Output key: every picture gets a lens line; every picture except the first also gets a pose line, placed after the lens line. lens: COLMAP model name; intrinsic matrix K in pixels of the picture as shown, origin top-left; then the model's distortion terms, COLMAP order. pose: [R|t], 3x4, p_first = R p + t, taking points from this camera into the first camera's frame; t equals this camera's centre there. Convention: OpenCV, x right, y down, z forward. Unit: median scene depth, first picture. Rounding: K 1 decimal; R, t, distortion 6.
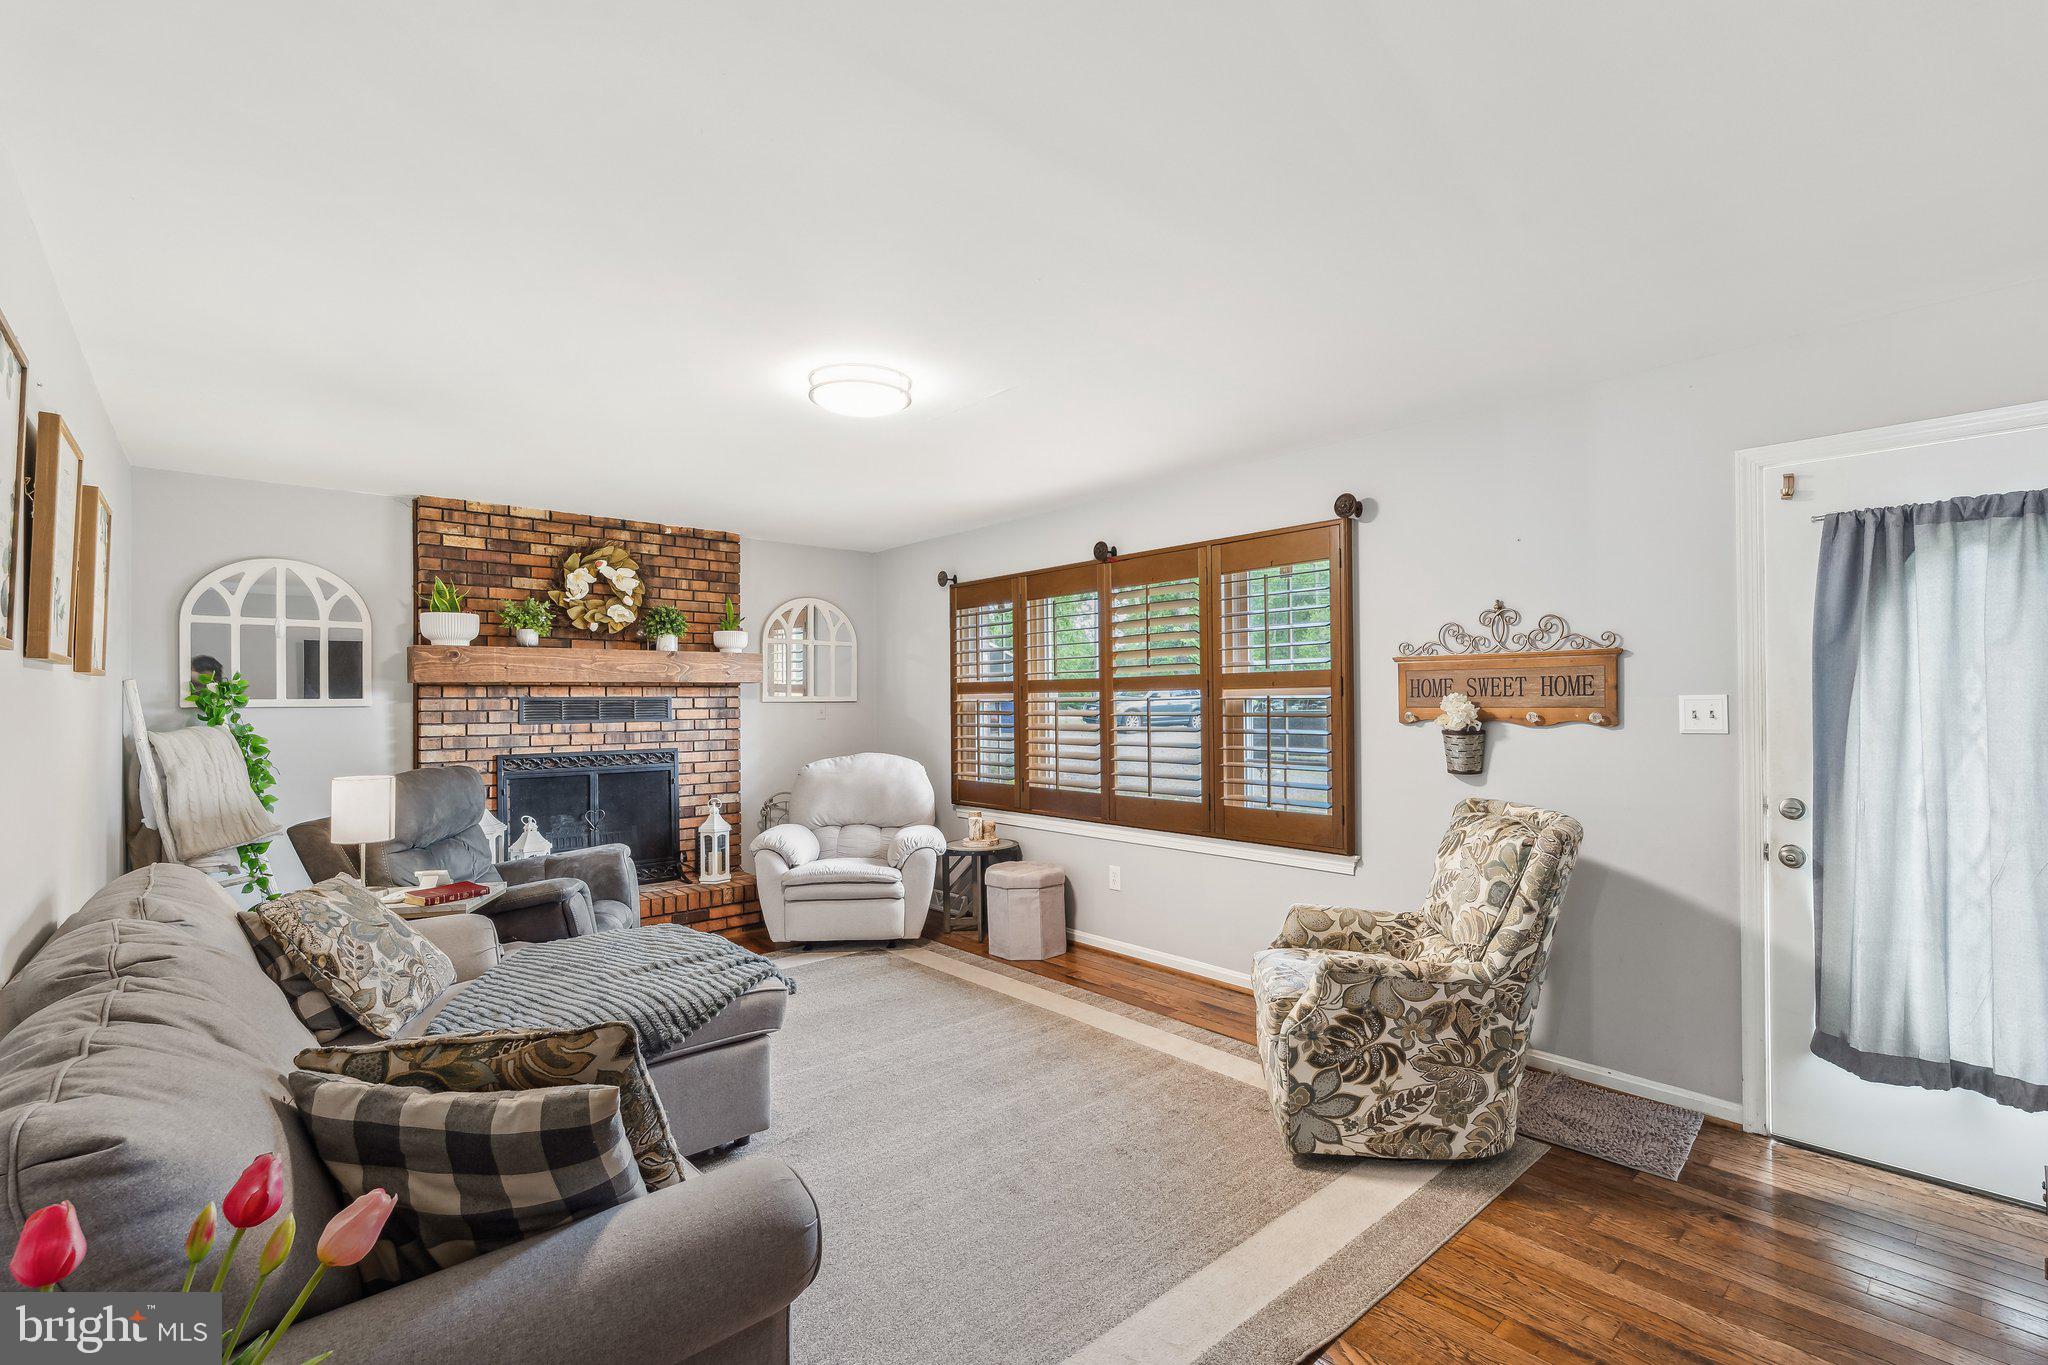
lens RADIAL K [[917.2, 0, 1040.0], [0, 917.2, 689.4], [0, 0, 1]] dist [-0.004559, 0.000256]
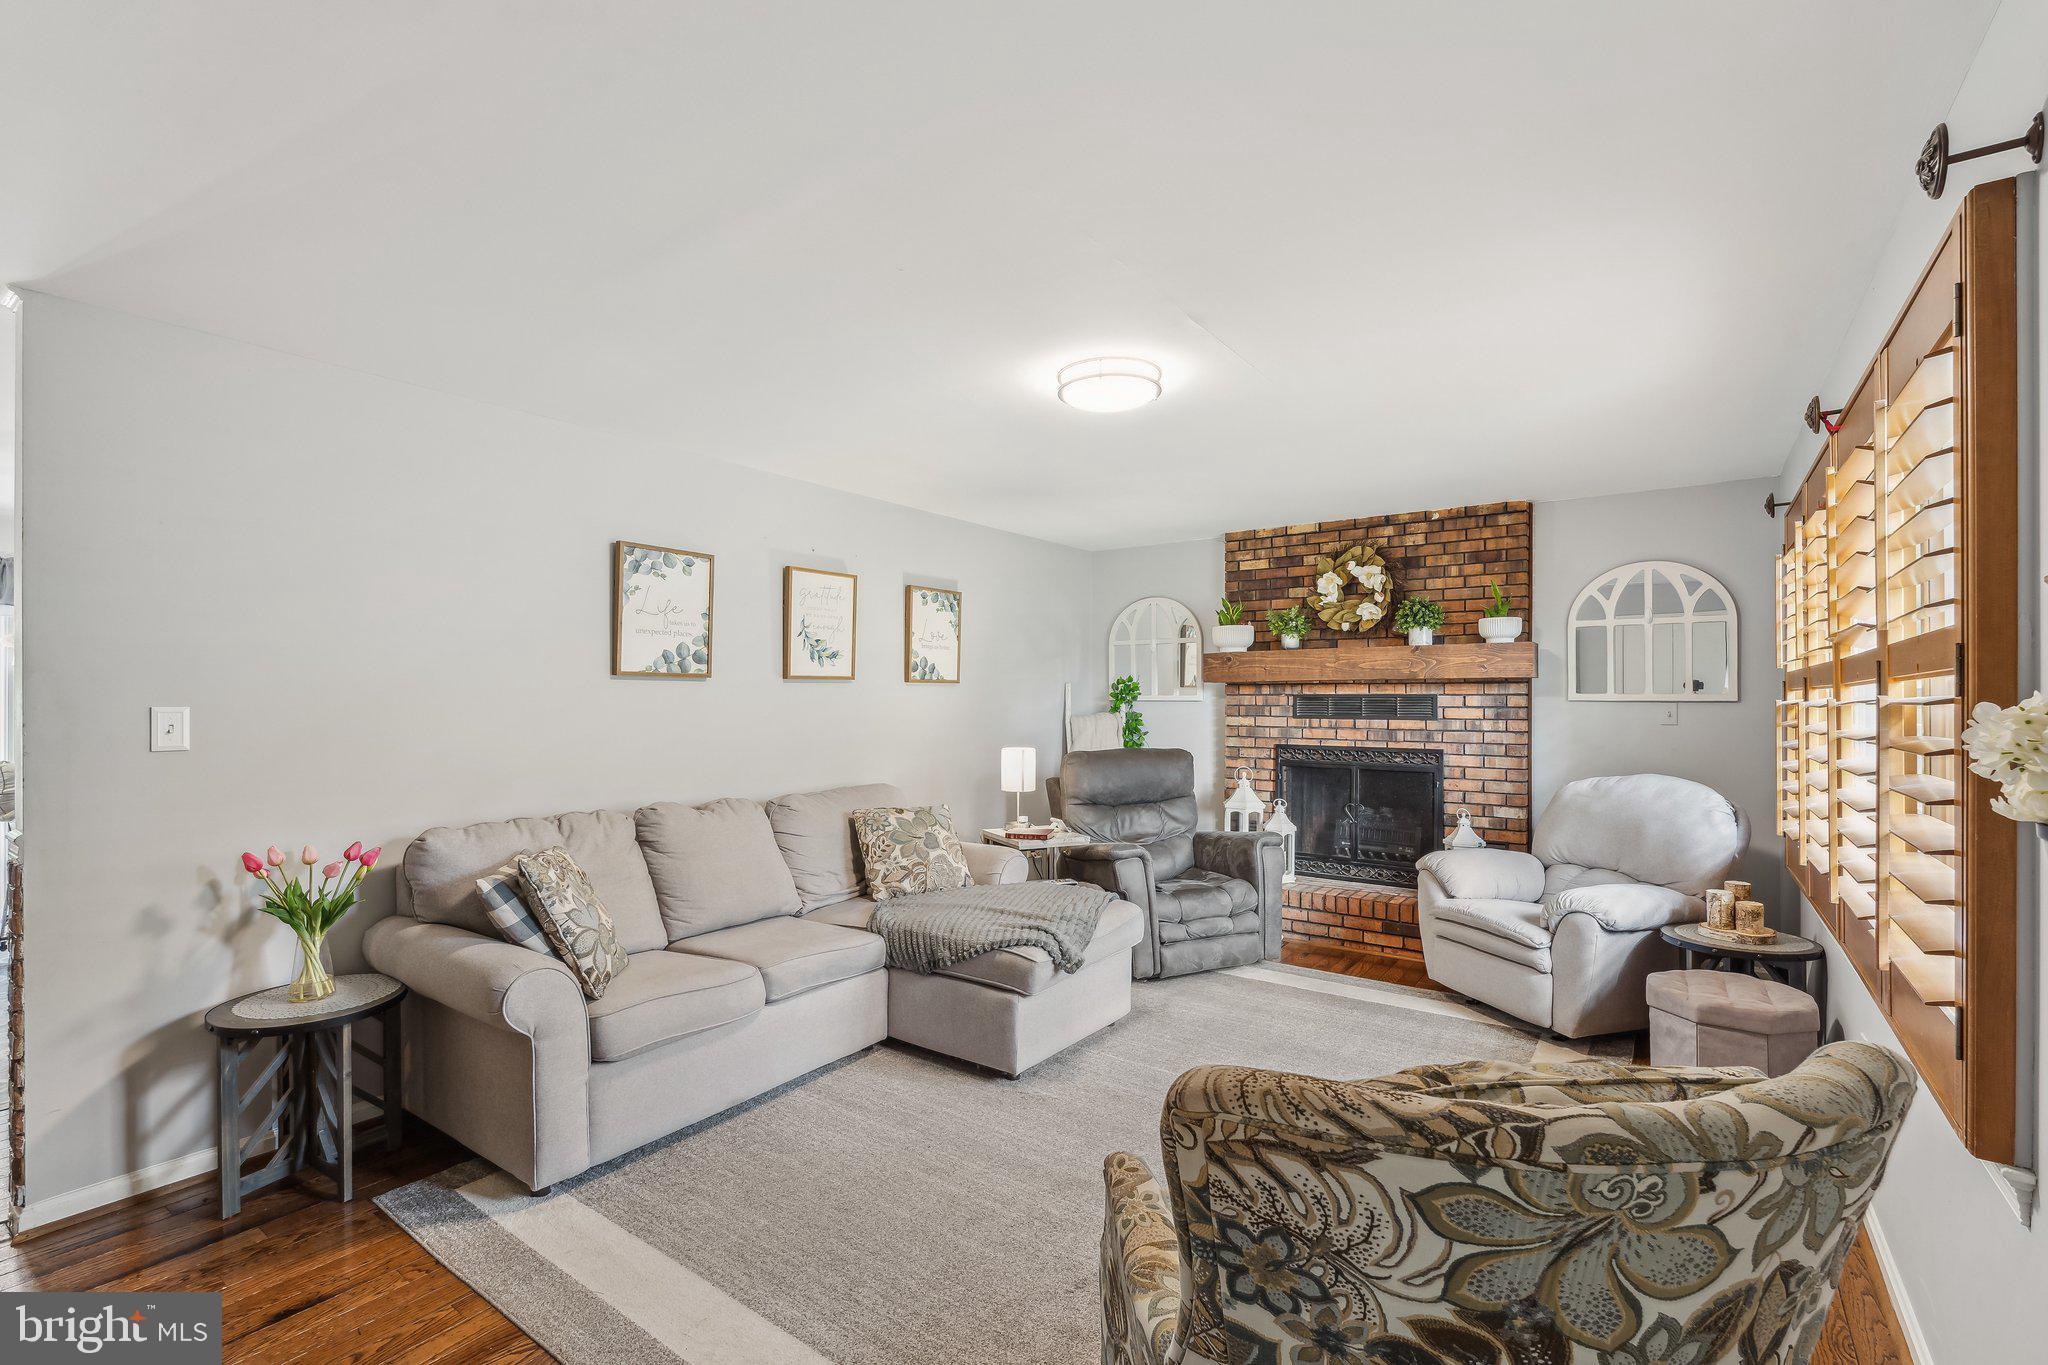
lens RADIAL K [[917.2, 0, 1034.3], [0, 917.2, 693.9], [0, 0, 1]] dist [-0.004559, 0.000256]
pose [[0.208015, 0.003379, -0.978120, 0.447777], [0.009058, 0.999944, 0.005381, -0.000841], [0.978084, -0.009979, 0.207973, 0.429226]]
